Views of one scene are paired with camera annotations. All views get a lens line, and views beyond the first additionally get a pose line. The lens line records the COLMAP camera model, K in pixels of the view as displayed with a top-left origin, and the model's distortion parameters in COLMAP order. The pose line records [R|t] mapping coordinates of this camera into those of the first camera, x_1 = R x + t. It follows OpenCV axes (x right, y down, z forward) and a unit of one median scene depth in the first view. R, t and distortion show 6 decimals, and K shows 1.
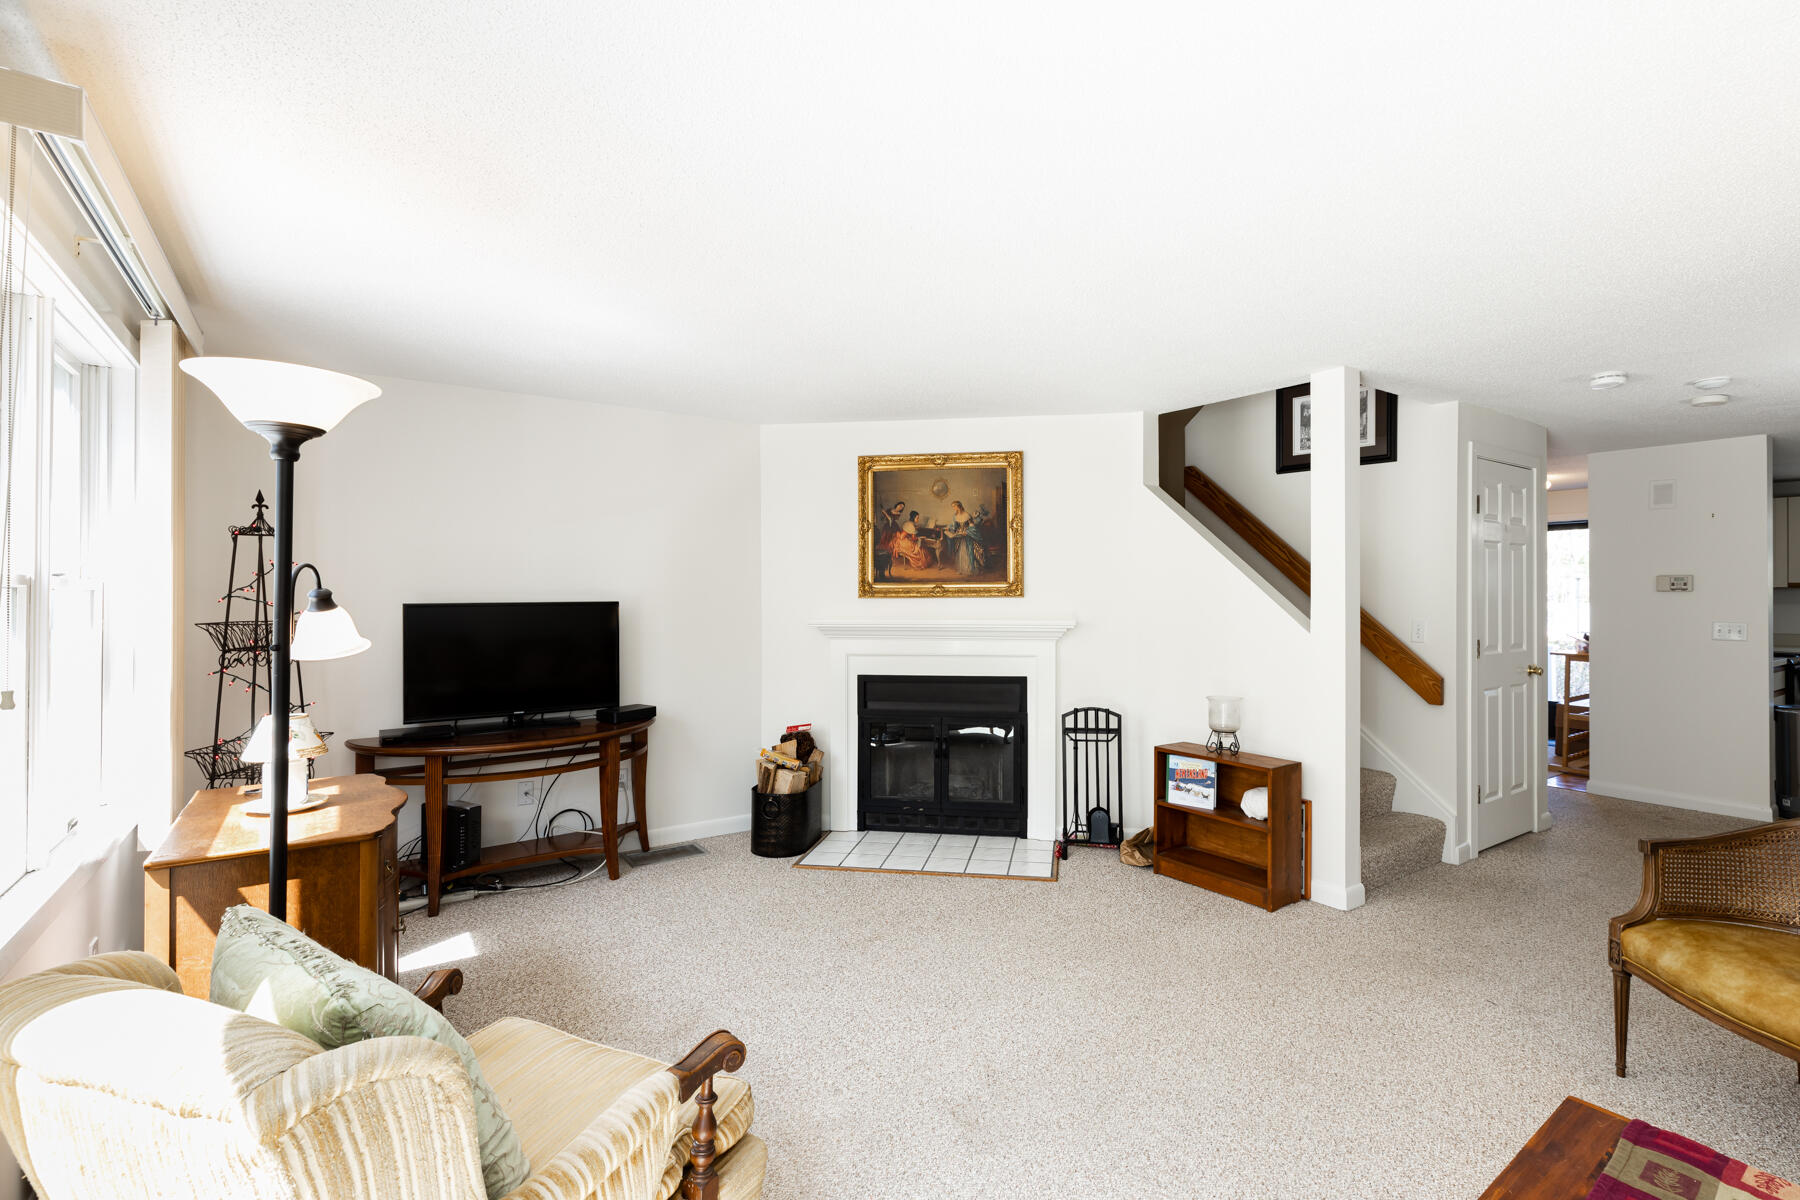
lens RADIAL K [[848.6, 0, 900.0], [0, 848.6, 600.0], [0, 0, 1]] dist [0.000294, 0.000061]
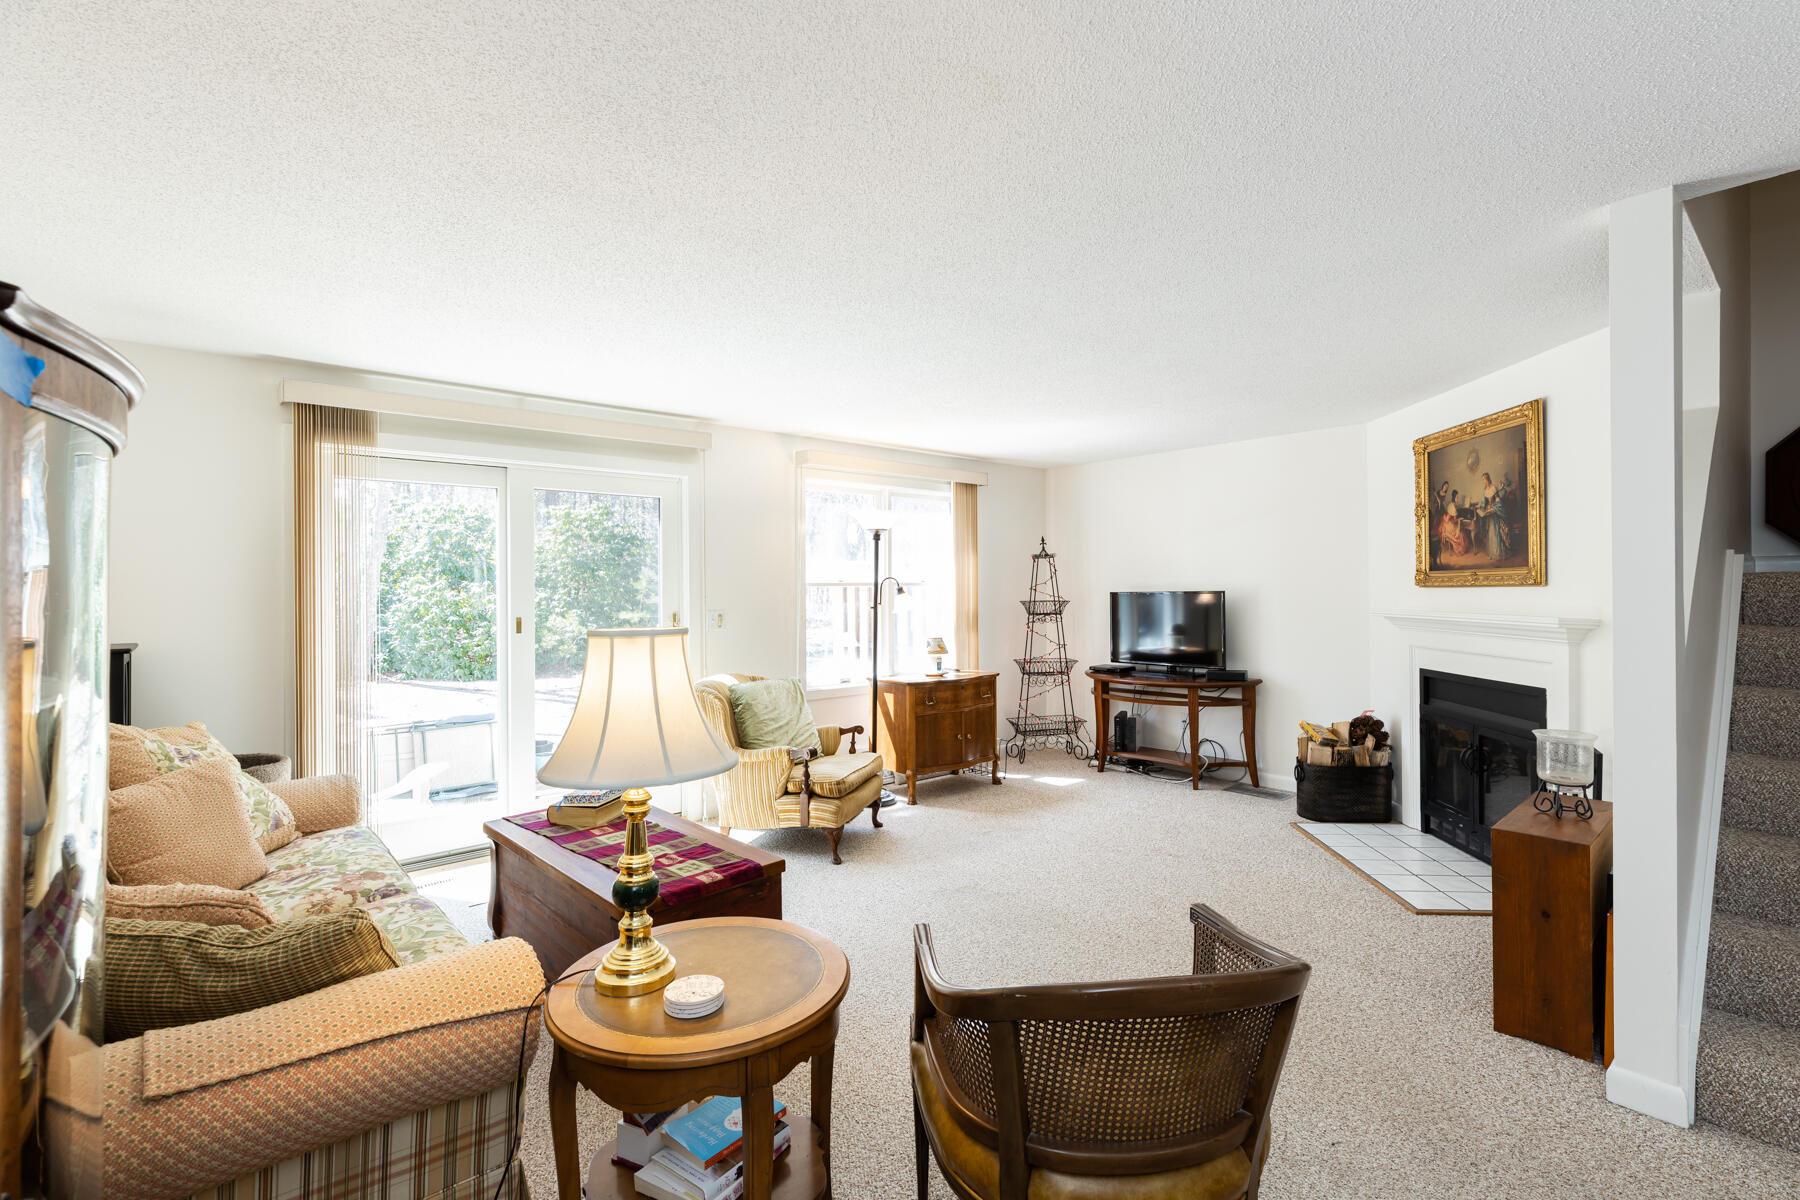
lens RADIAL K [[848.6, 0, 900.0], [0, 848.6, 600.0], [0, 0, 1]] dist [0.000294, 0.000061]
pose [[0.070682, 0.012918, -0.997415, 0.870453], [0.001427, 0.999914, 0.013052, -0.001783], [0.997498, -0.002346, 0.070657, 0.357252]]
